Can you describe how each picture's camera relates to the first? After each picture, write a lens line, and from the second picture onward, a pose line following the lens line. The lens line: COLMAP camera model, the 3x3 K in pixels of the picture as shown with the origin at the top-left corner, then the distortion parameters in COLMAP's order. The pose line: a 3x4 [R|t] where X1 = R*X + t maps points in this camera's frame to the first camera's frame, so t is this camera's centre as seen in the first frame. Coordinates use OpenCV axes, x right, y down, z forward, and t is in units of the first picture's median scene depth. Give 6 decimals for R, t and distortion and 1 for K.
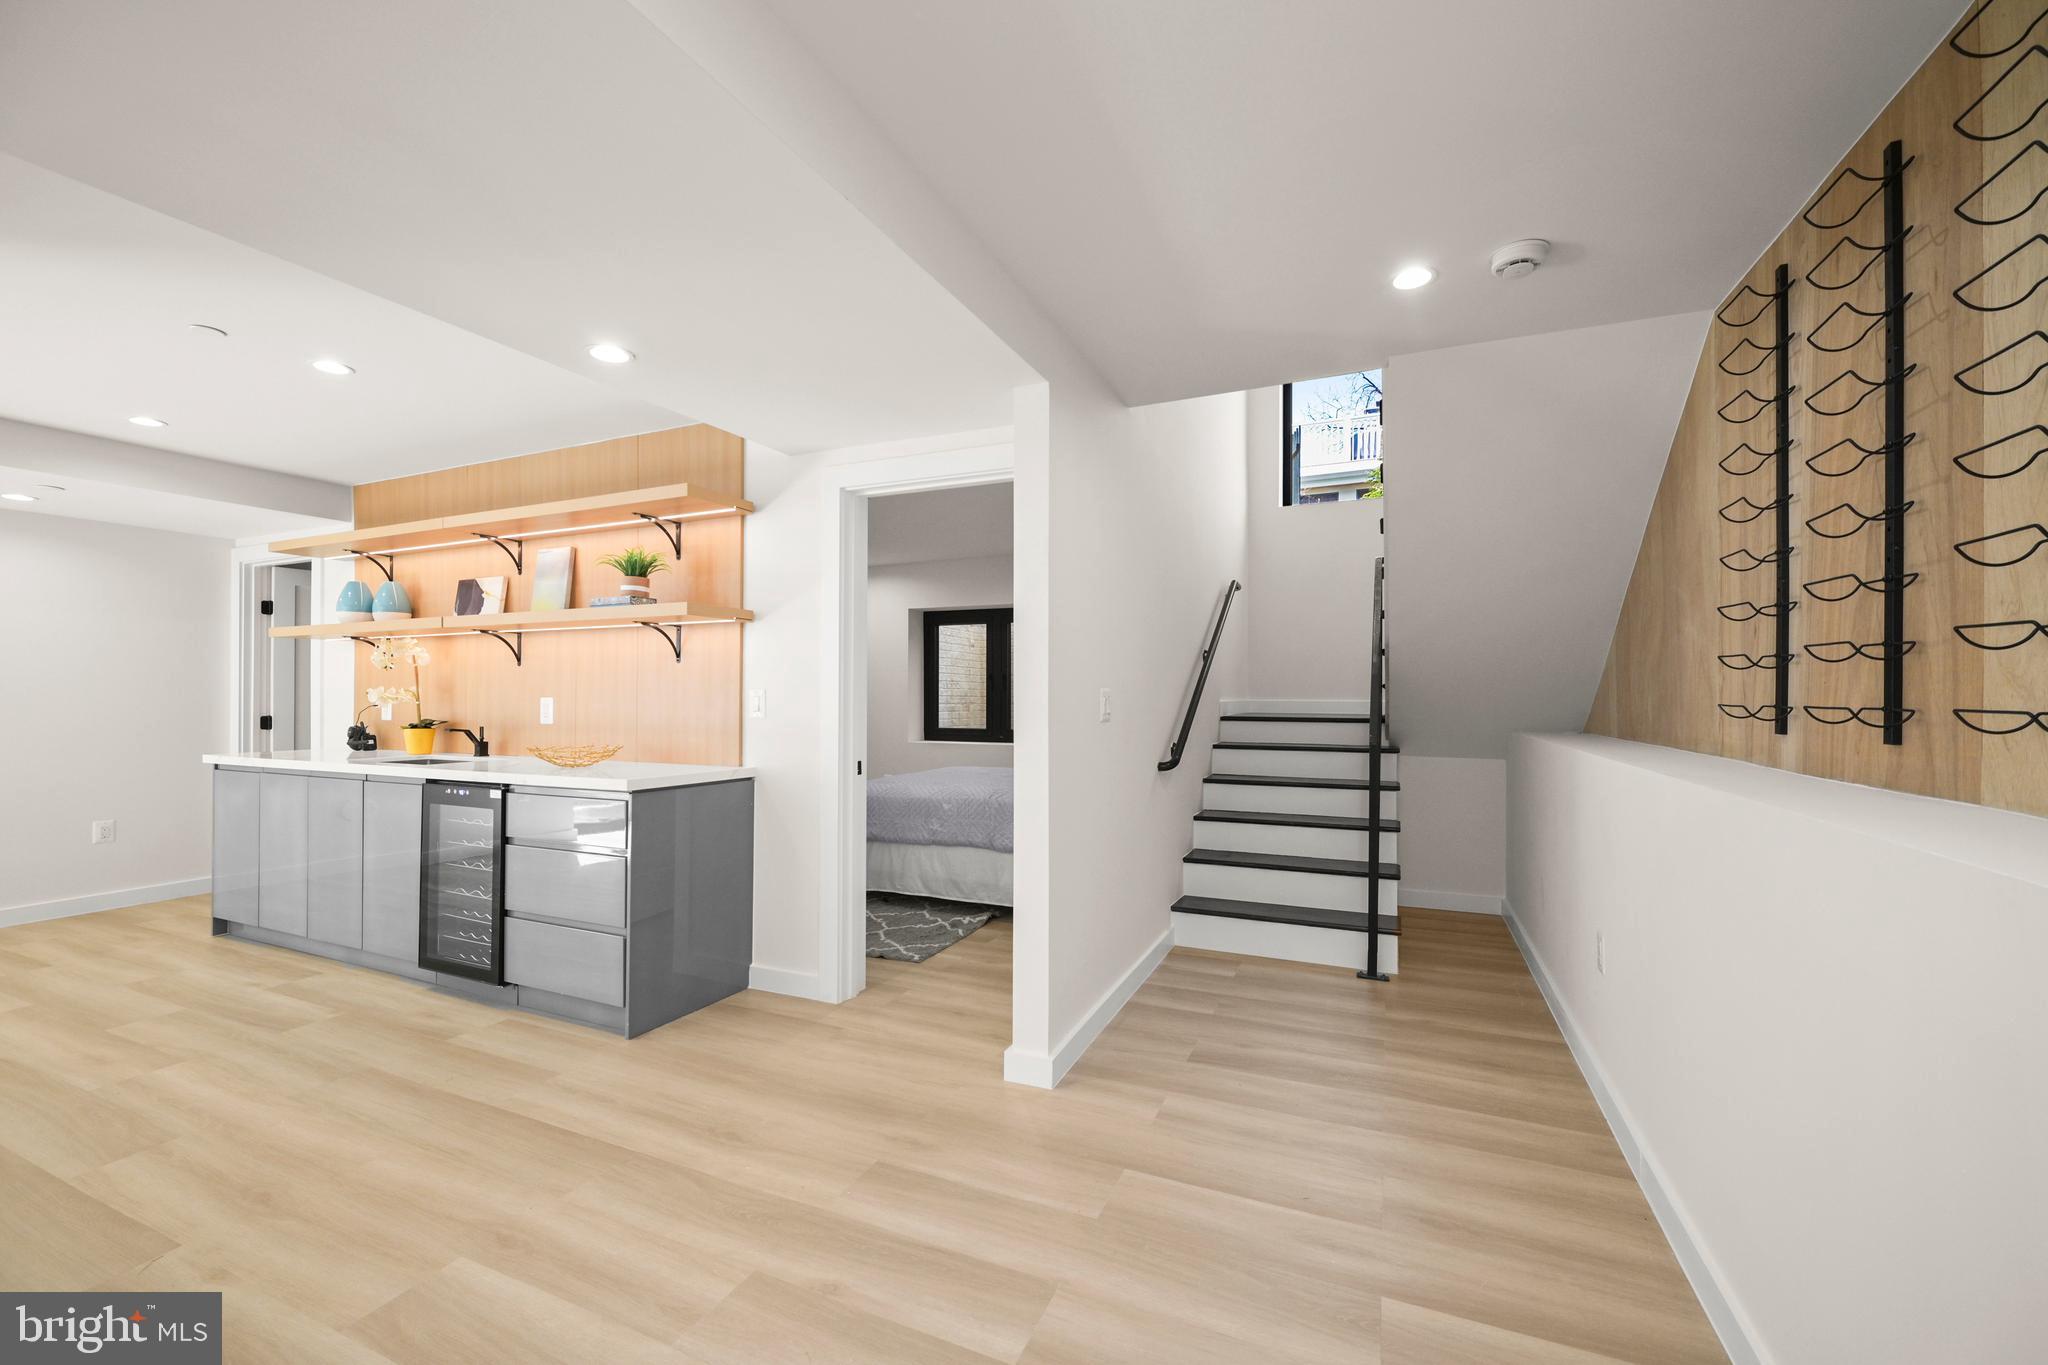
lens RADIAL K [[815.0, 0, 1031.2], [0, 815.0, 696.0], [0, 0, 1]] dist [0.003682, 0.000187]
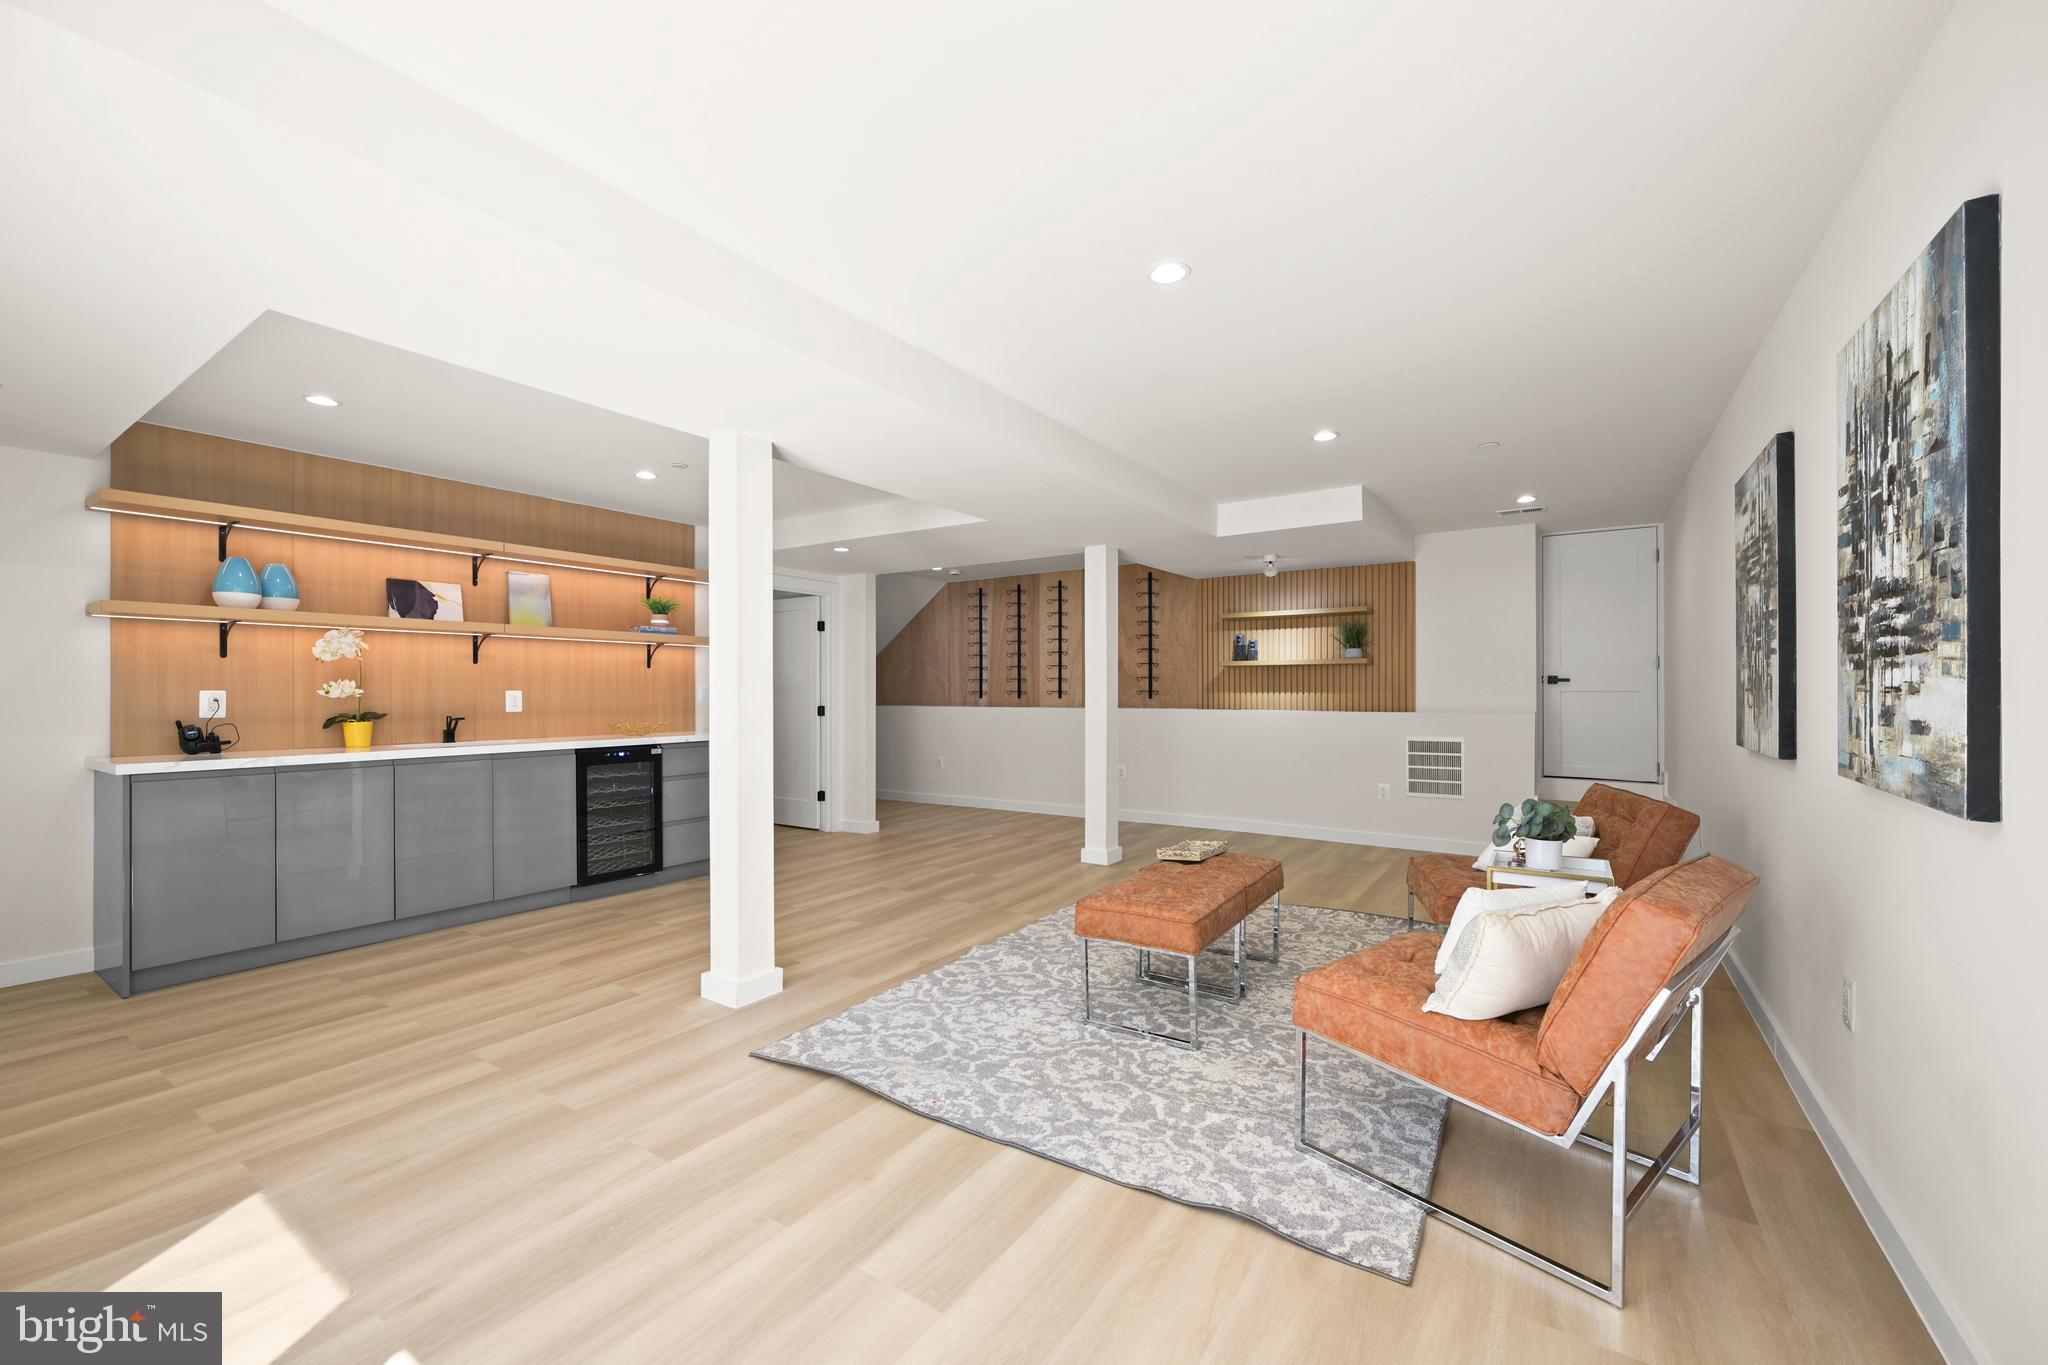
lens RADIAL K [[815.0, 0, 1033.4], [0, 815.0, 690.6], [0, 0, 1]] dist [0.003682, 0.000187]
pose [[0.162585, 0.001372, 0.986694, -1.606706], [0.010369, 0.999941, -0.003099, 0.012655], [-0.986640, 0.010734, 0.162561, 0.020549]]
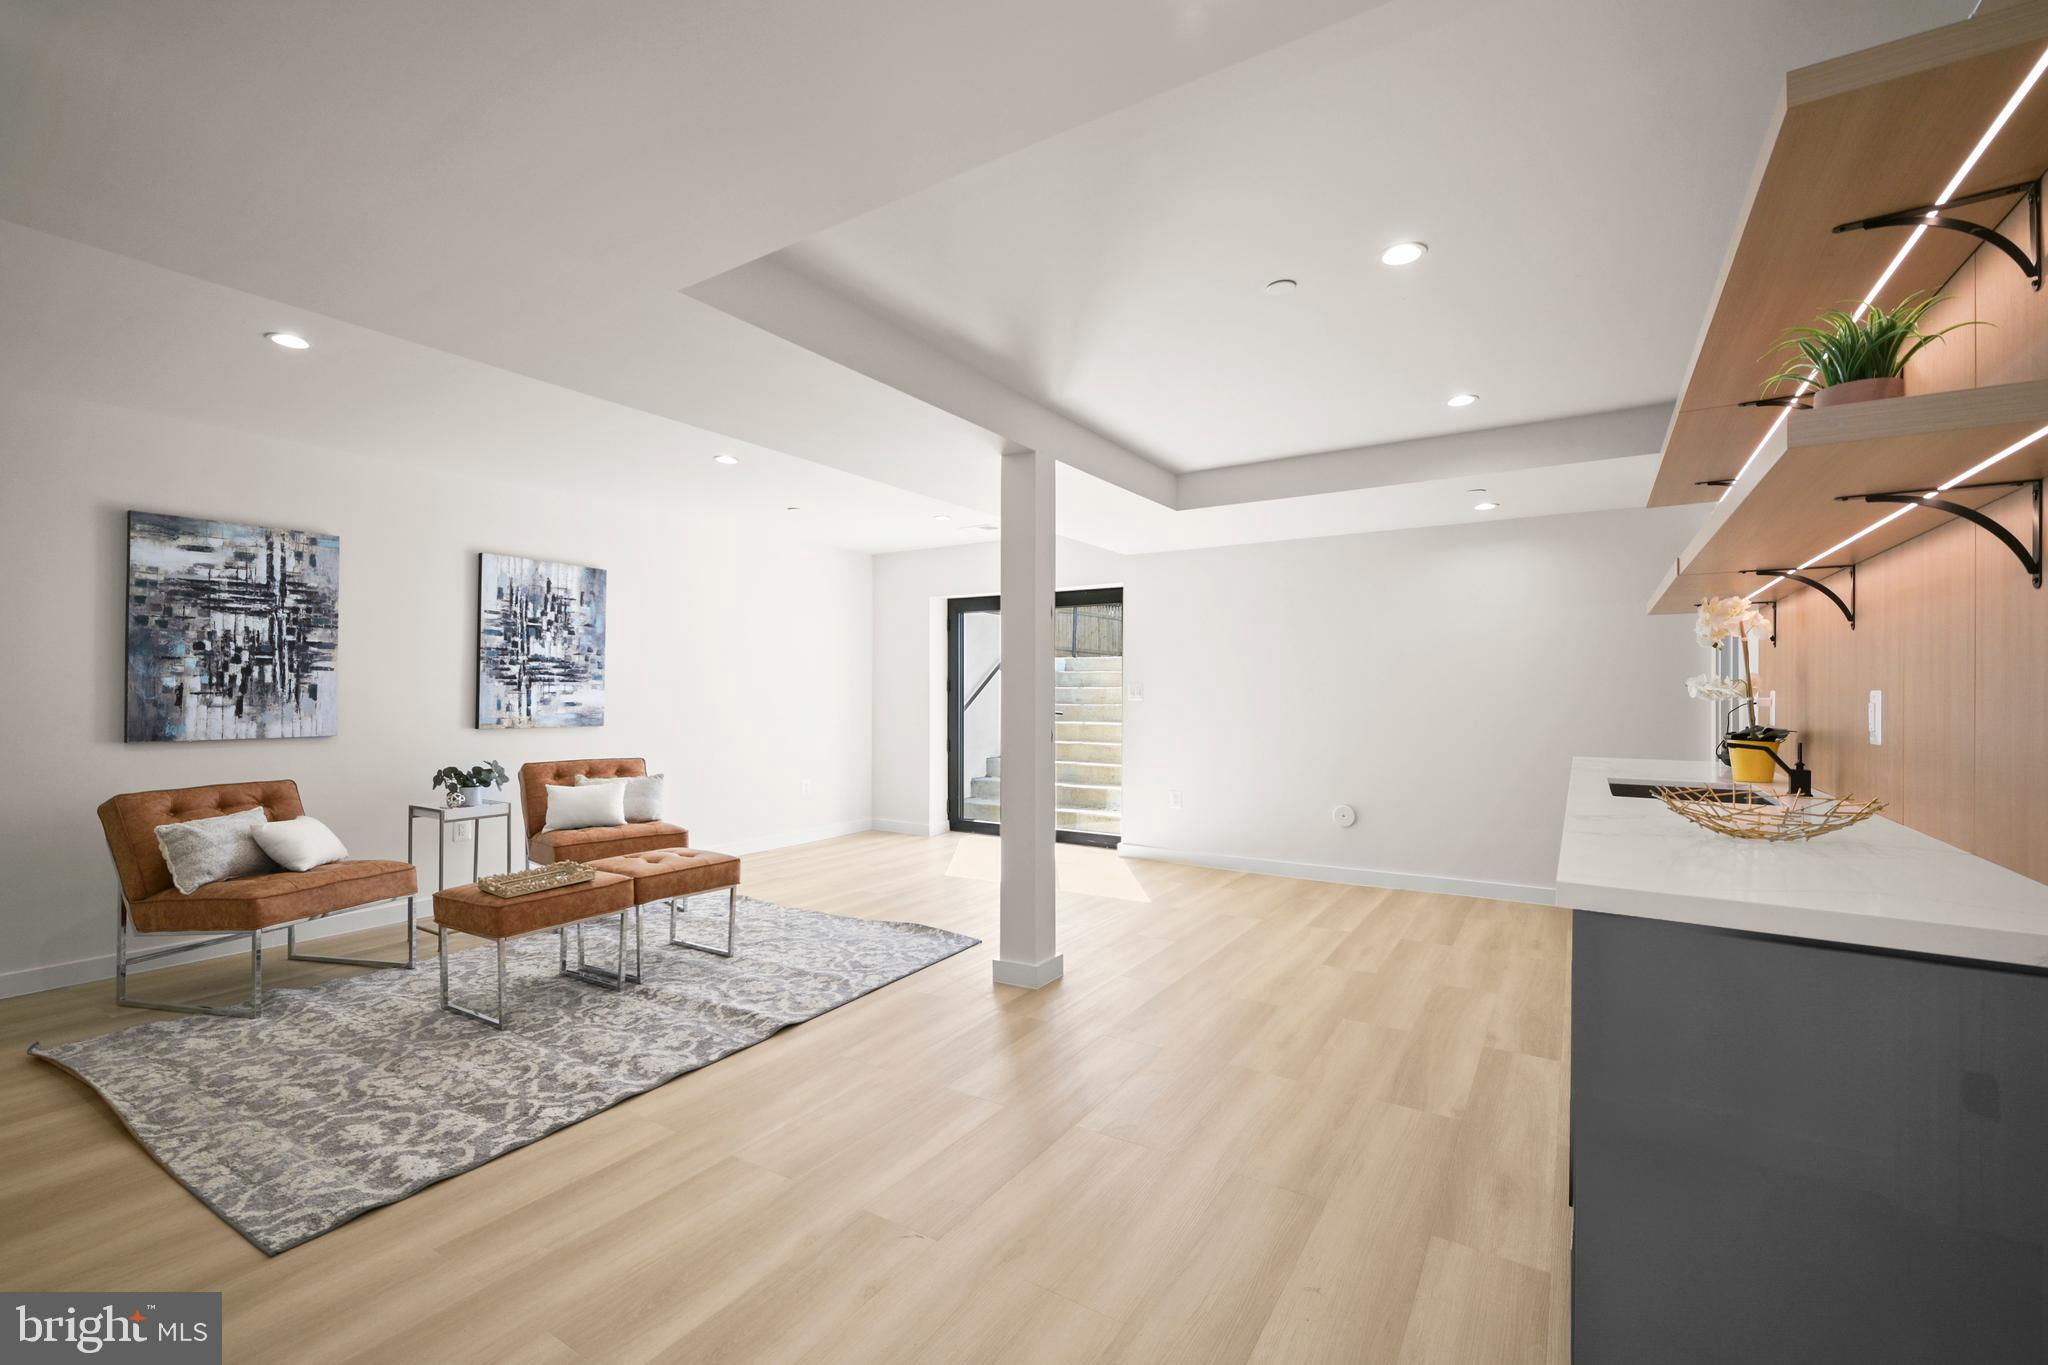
lens RADIAL K [[877.9, 0, 1021.3], [0, 877.9, 679.7], [0, 0, 1]] dist [0.001820, -0.000006]
pose [[-0.152303, -0.011244, -0.988270, 0.000159], [-0.006569, 0.999925, -0.010364, 0.004466], [0.988312, 0.004913, -0.152366, 0.551503]]
